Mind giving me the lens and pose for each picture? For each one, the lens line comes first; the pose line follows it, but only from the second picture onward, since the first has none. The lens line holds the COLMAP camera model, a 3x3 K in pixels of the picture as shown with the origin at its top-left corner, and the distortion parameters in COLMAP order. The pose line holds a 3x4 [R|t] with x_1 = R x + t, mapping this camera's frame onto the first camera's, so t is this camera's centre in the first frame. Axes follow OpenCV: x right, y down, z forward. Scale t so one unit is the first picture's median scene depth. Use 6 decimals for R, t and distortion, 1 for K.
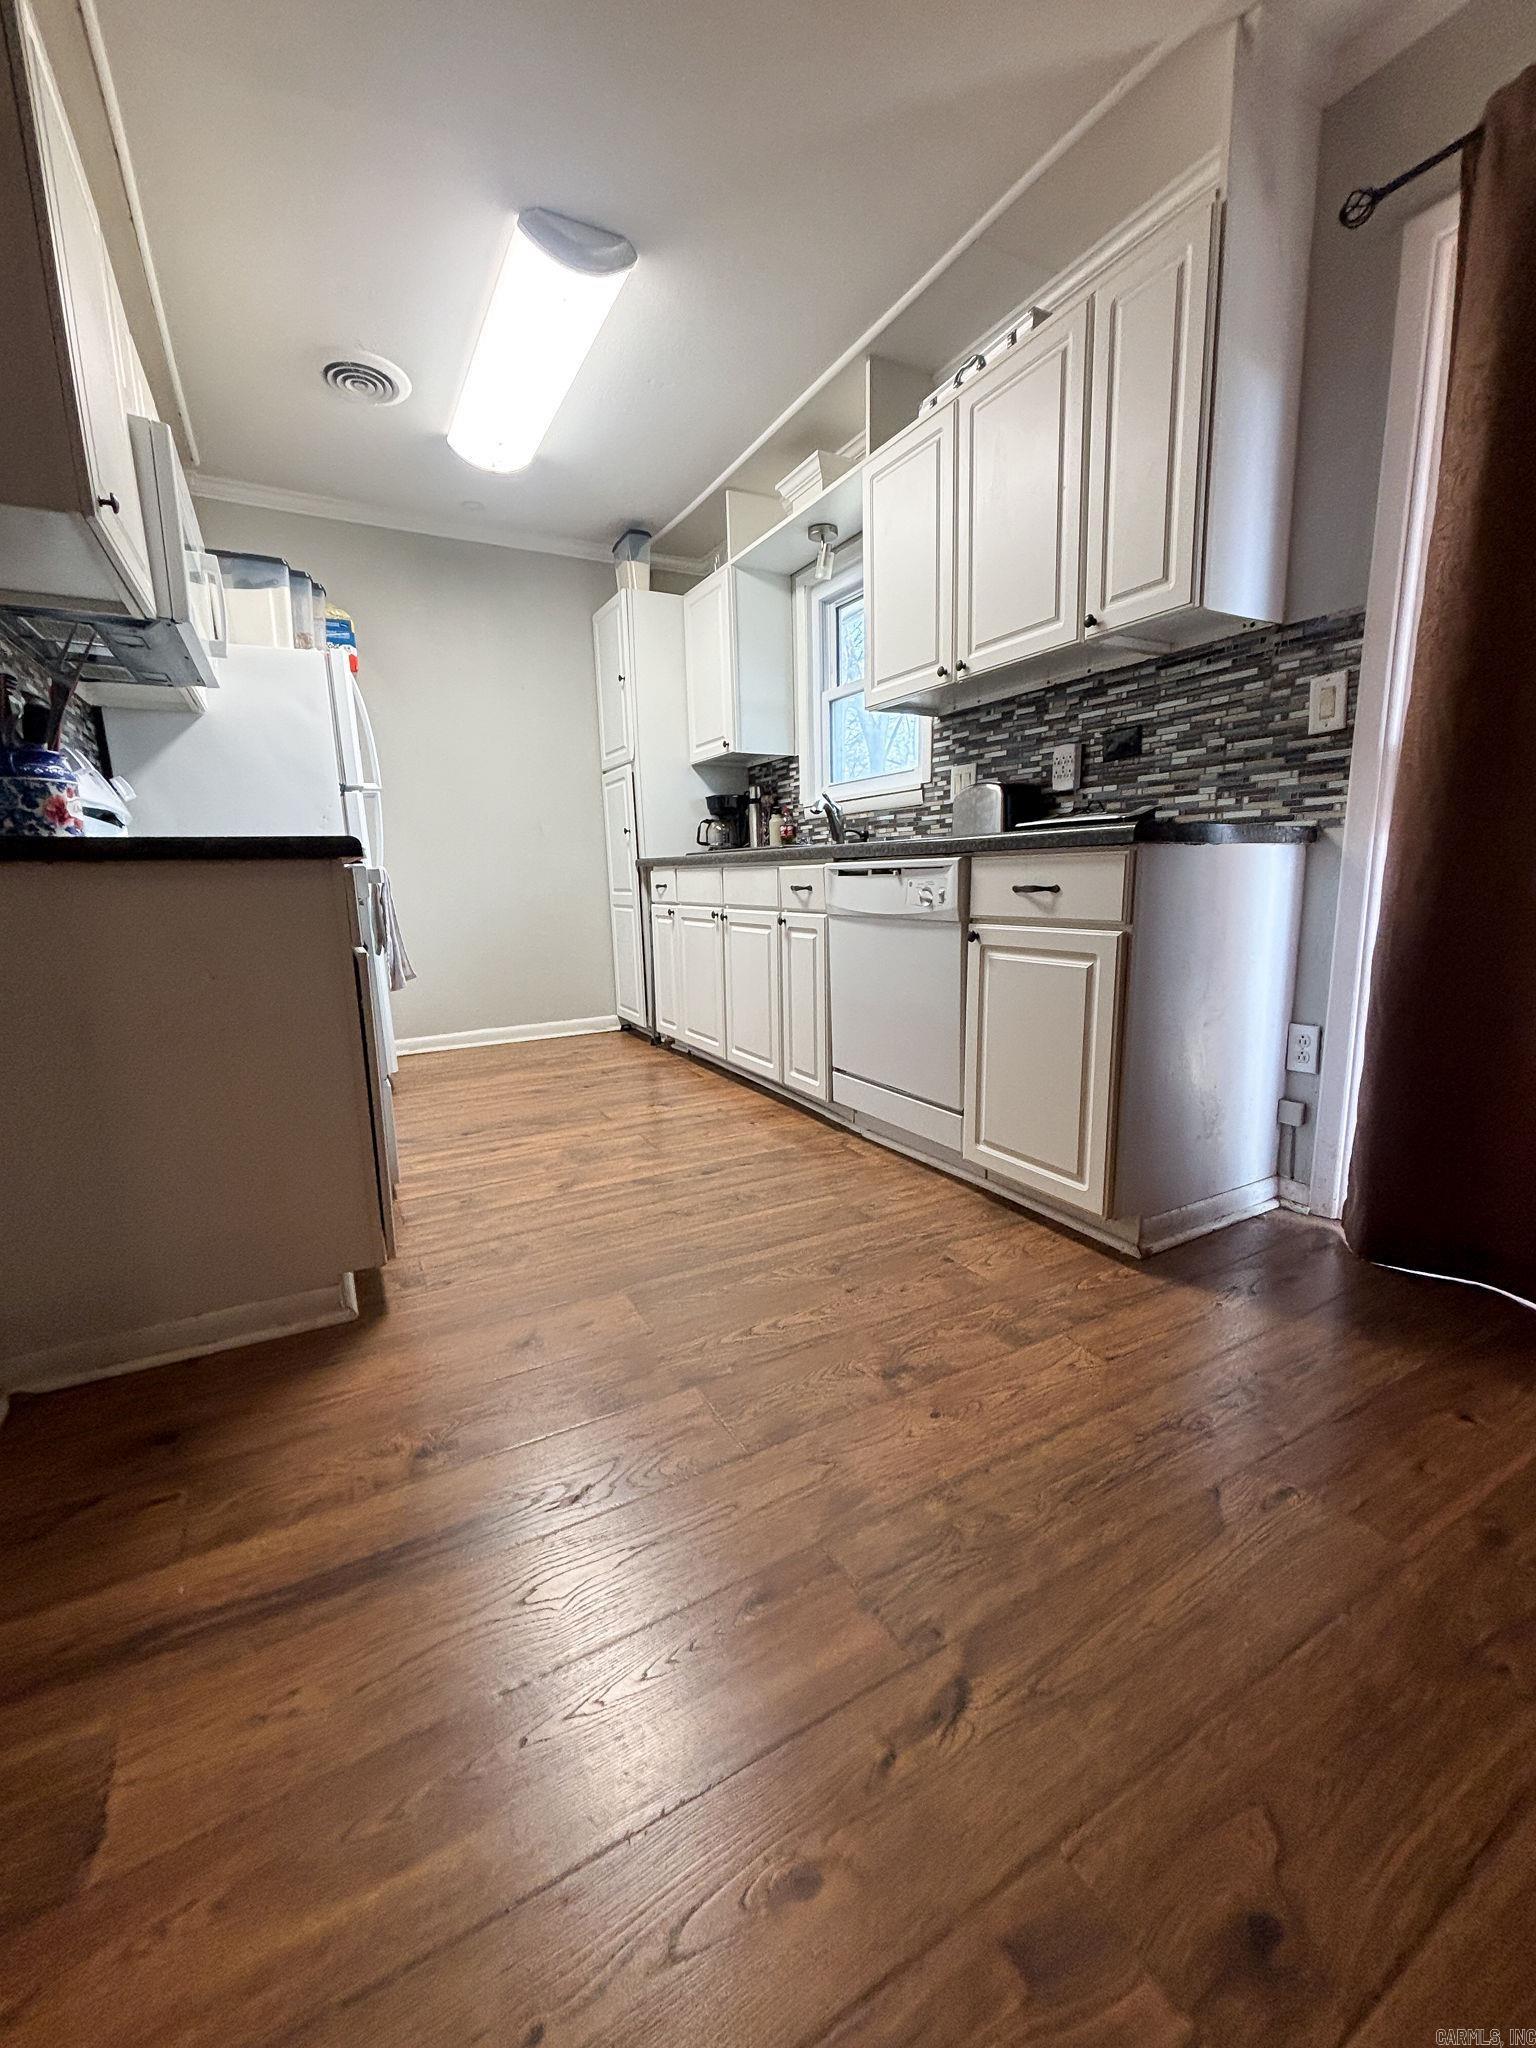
lens RADIAL K [[836.7, 0, 768.0], [0, 836.7, 1024.0], [0, 0, 1]] dist [0.003759, 0.000475]
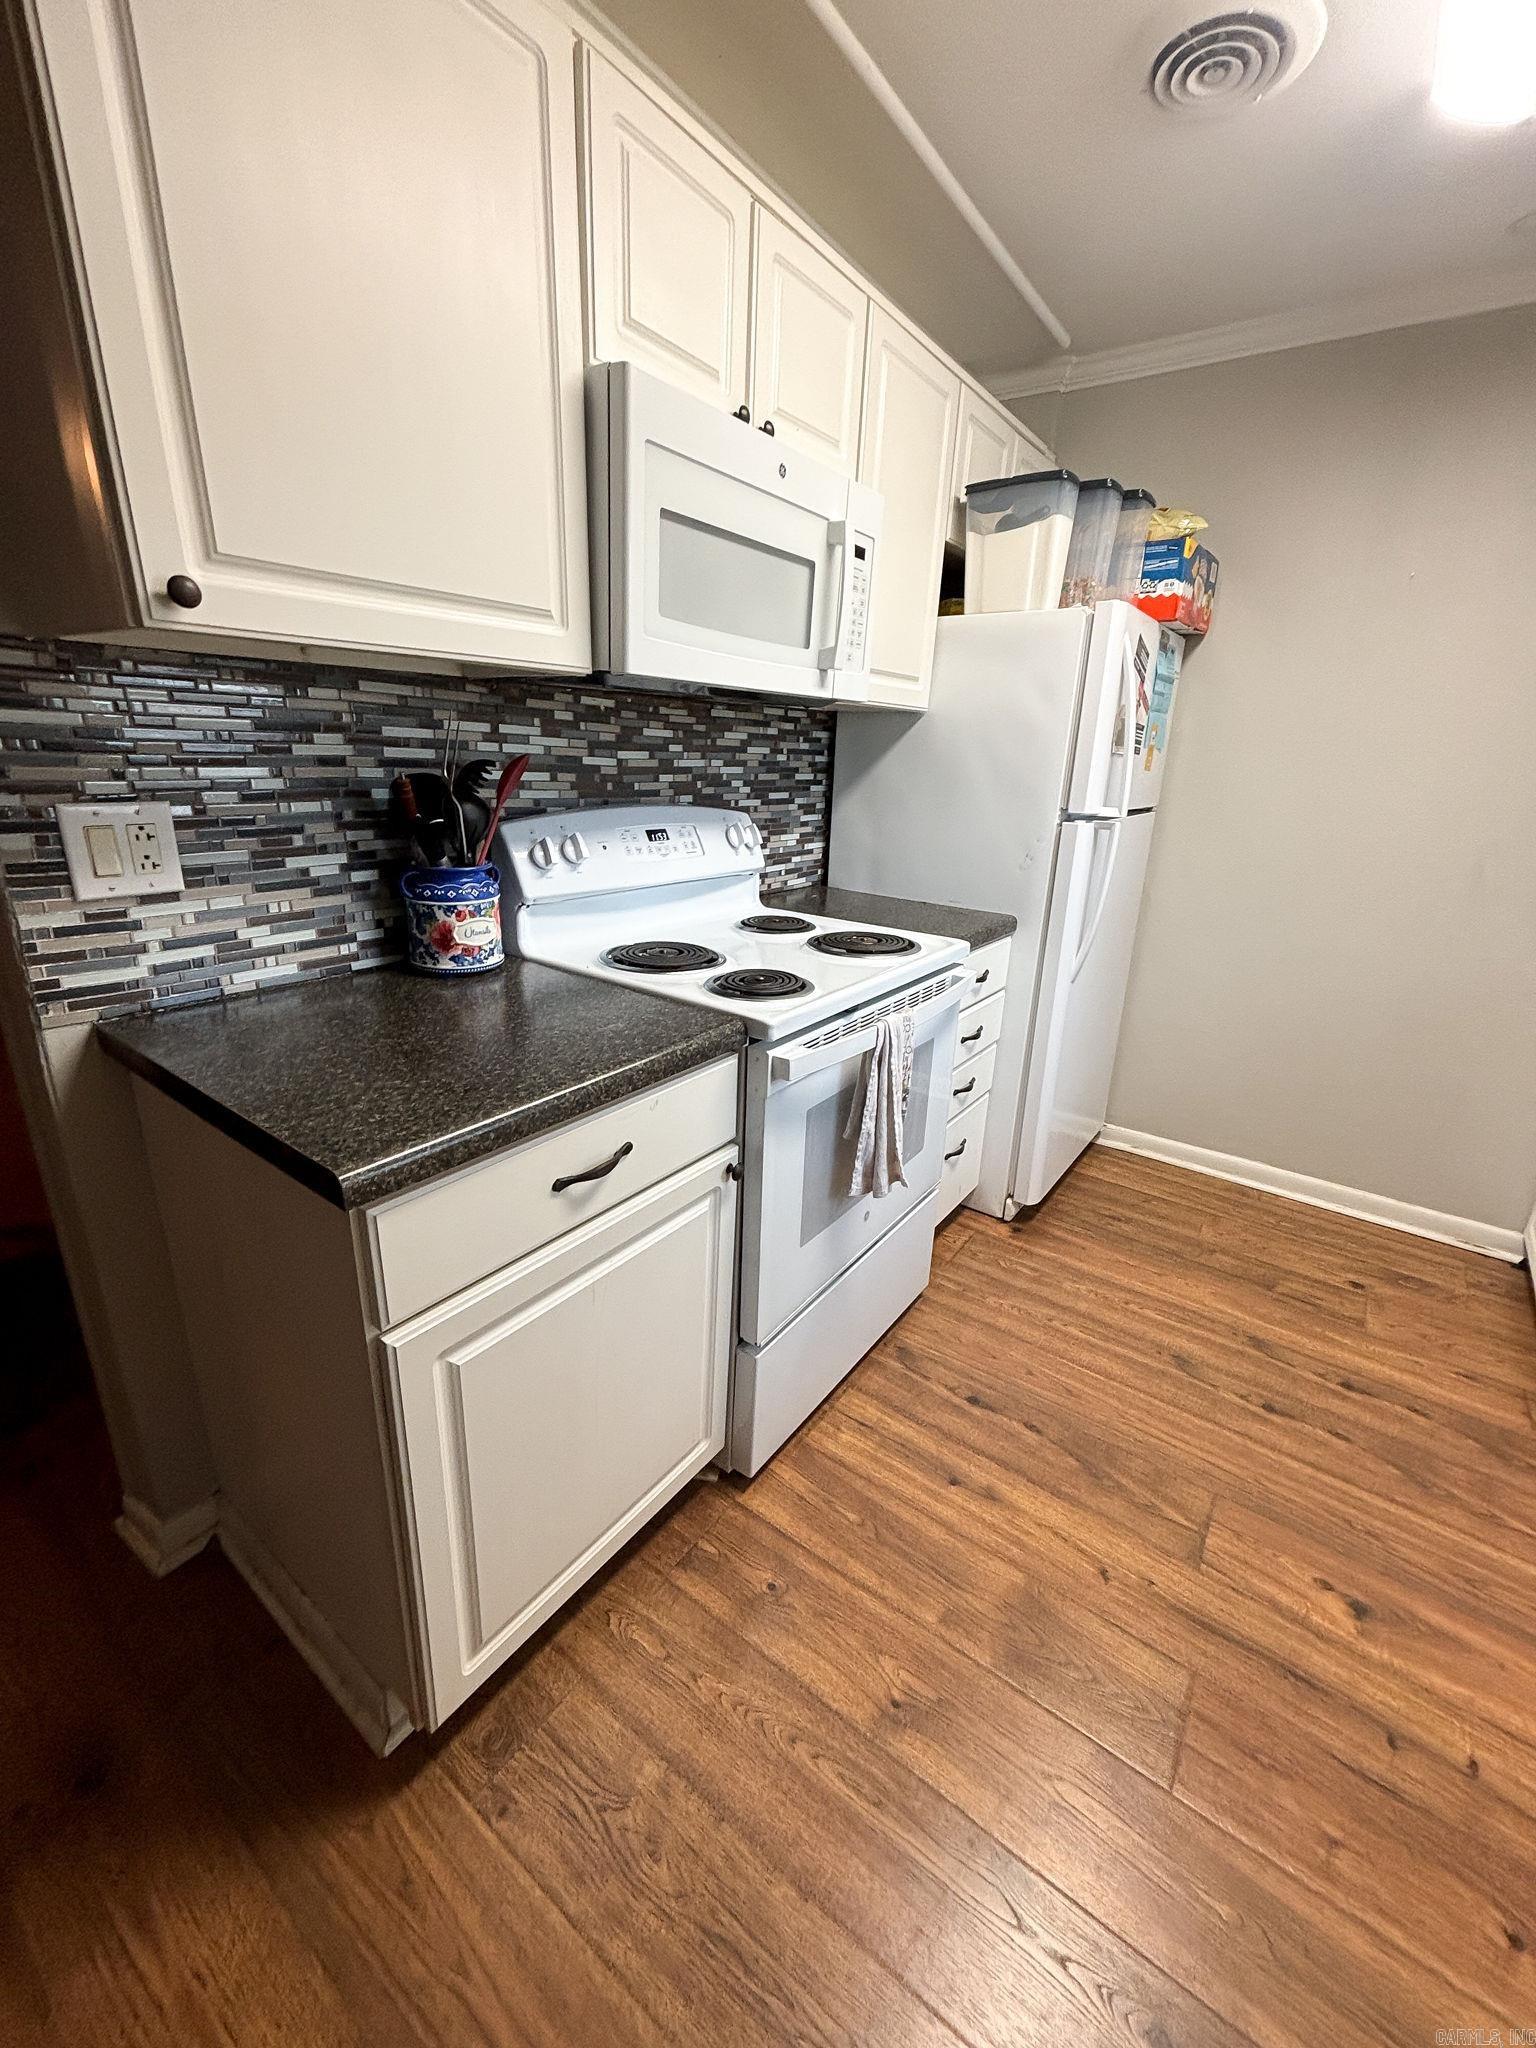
lens RADIAL K [[836.7, 0, 768.0], [0, 836.7, 1024.0], [0, 0, 1]] dist [0.003759, 0.000475]
pose [[0.431788, 0.326088, -0.840967, 0.019782], [-0.212580, 0.942888, 0.256460, -0.285446], [0.876566, 0.068036, 0.476448, 0.555079]]
